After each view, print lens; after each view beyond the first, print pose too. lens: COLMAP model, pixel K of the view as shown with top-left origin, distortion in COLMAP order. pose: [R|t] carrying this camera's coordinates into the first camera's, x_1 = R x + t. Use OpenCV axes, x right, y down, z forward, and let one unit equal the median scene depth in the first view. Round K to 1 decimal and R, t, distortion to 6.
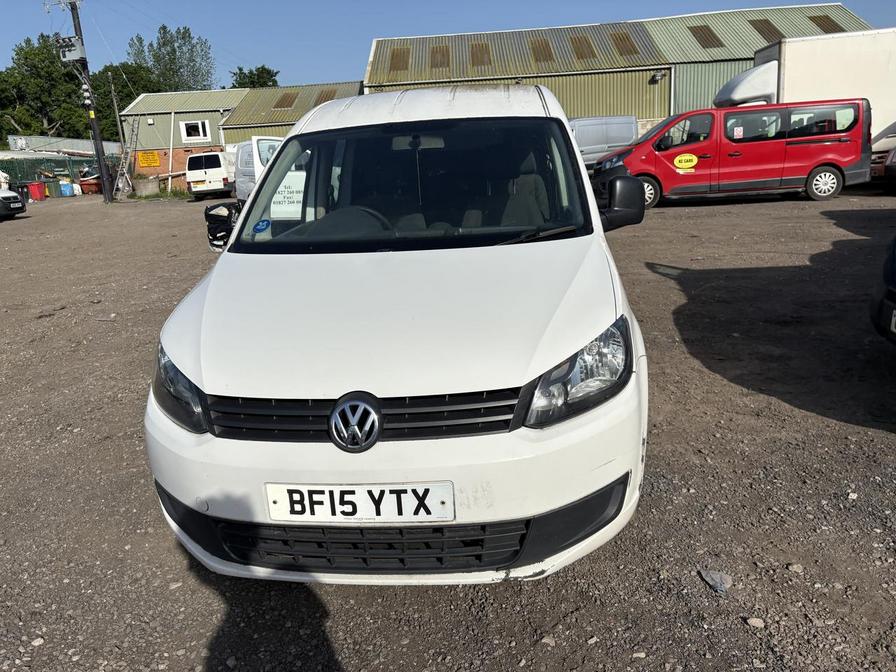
lens RADIAL K [[679.9, 0, 440.3], [0, 679.9, 341.8], [0, 0, 1]] dist [0.053885, -0.062013]
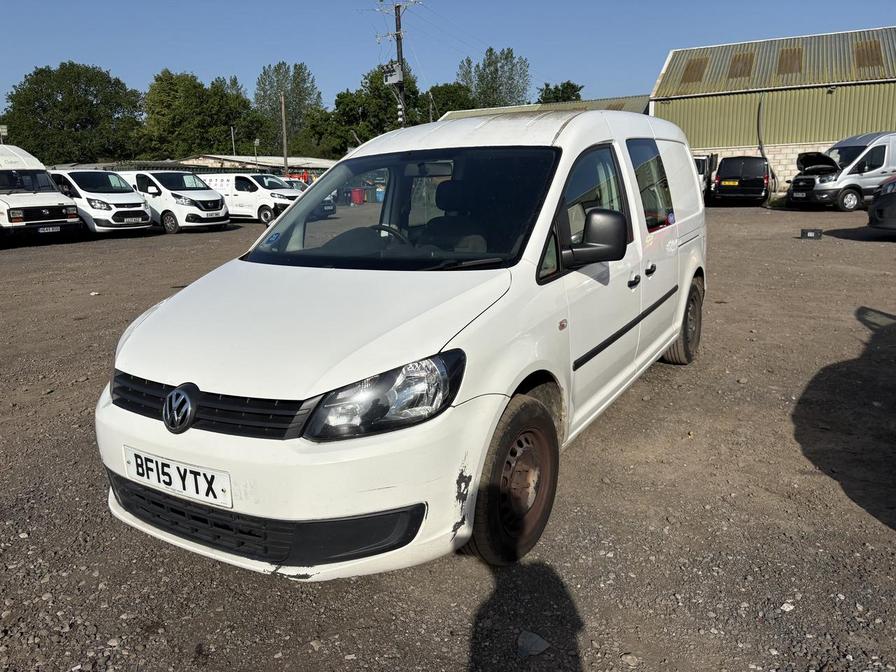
lens RADIAL K [[679.9, 0, 441.4], [0, 679.9, 338.2], [0, 0, 1]] dist [0.053885, -0.062013]
pose [[0.904982, 0.121501, -0.407732, 0.391808], [-0.130096, 0.991479, 0.006697, -0.035823], [0.405071, 0.046984, 0.913077, 0.047803]]
